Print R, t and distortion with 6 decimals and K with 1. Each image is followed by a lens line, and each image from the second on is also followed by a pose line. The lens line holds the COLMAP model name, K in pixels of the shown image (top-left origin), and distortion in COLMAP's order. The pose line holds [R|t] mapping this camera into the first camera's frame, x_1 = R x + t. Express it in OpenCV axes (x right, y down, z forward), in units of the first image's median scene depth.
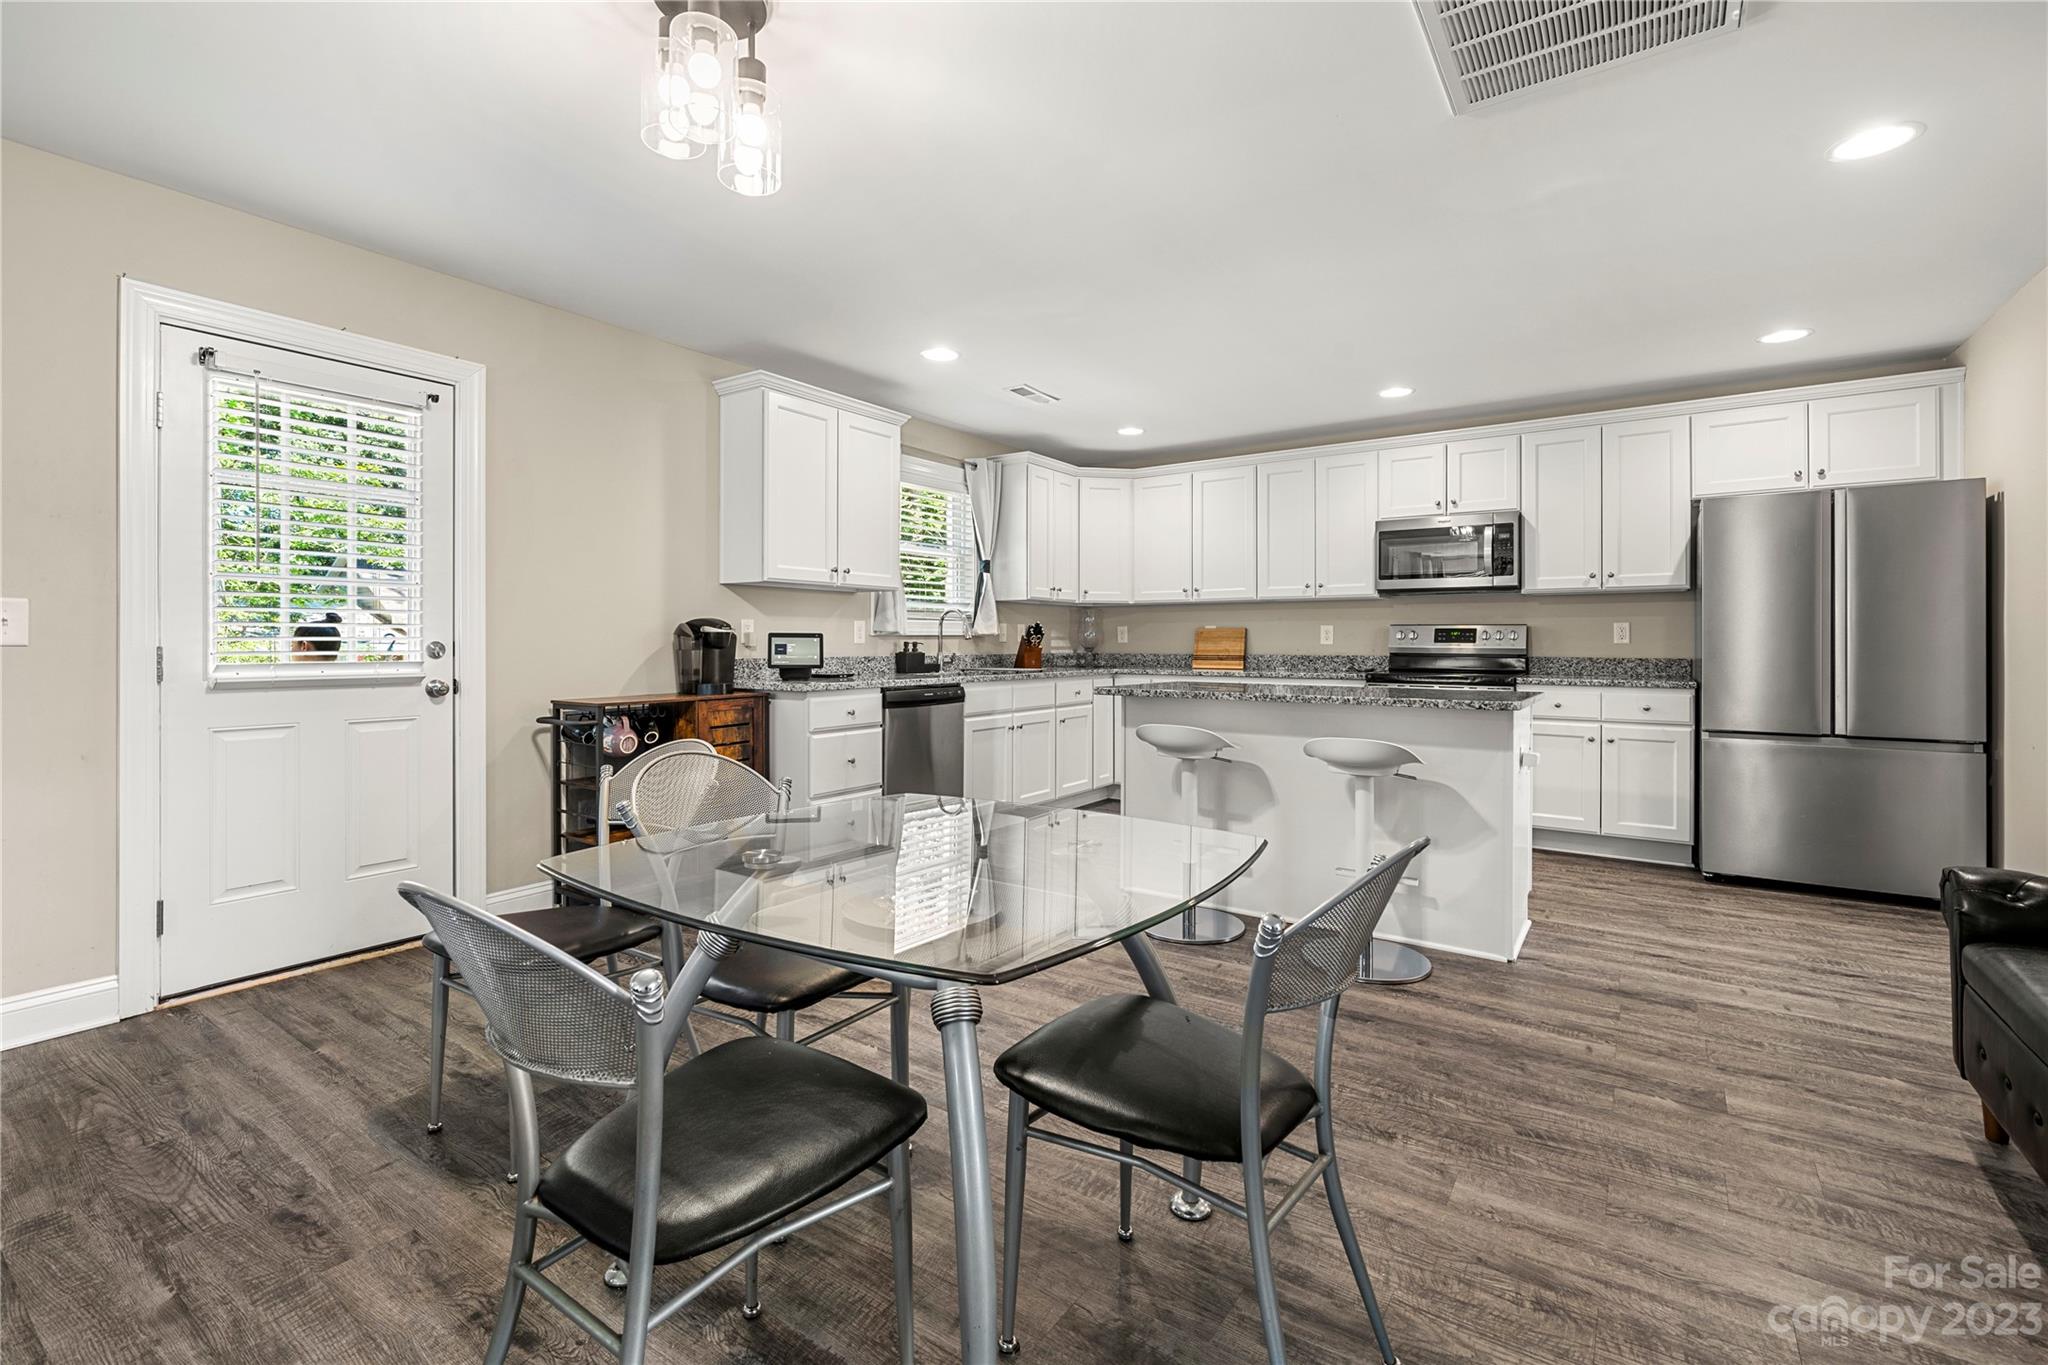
lens RADIAL K [[915.1, 0, 1026.1], [0, 915.1, 640.9], [0, 0, 1]] dist [-0.000349, -0.000089]
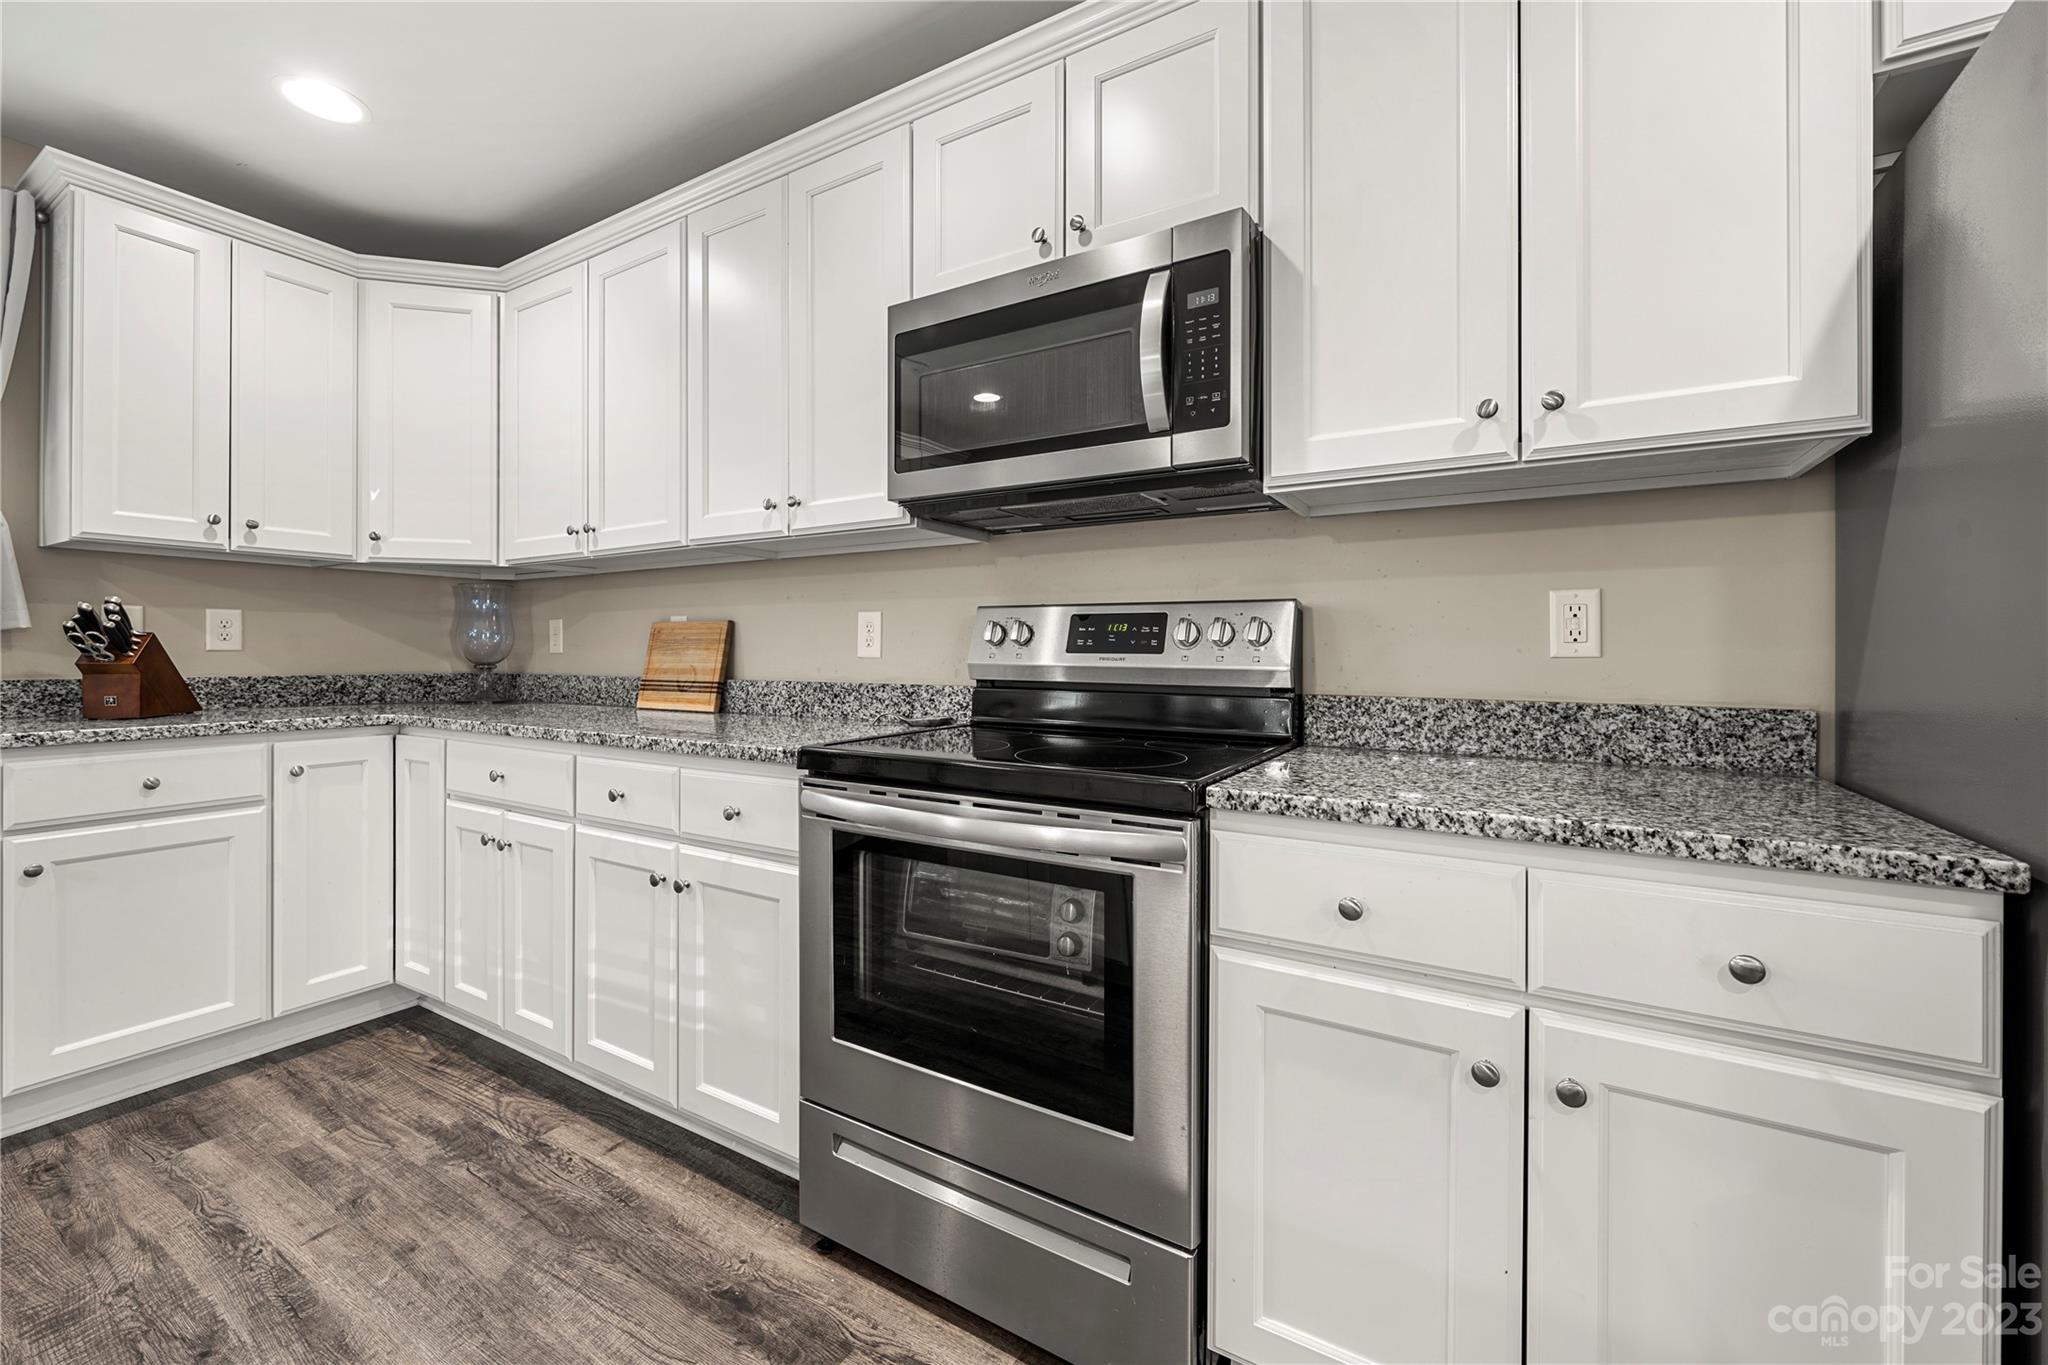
lens RADIAL K [[854.6, 0, 1020.7], [0, 854.6, 648.9], [0, 0, 1]] dist [0.001321, 0.000087]
pose [[0.997982, 0.004839, 0.063305, 0.428945], [-0.004346, 0.999959, -0.007925, 0.003391], [-0.063341, 0.007634, 0.997963, 0.697231]]
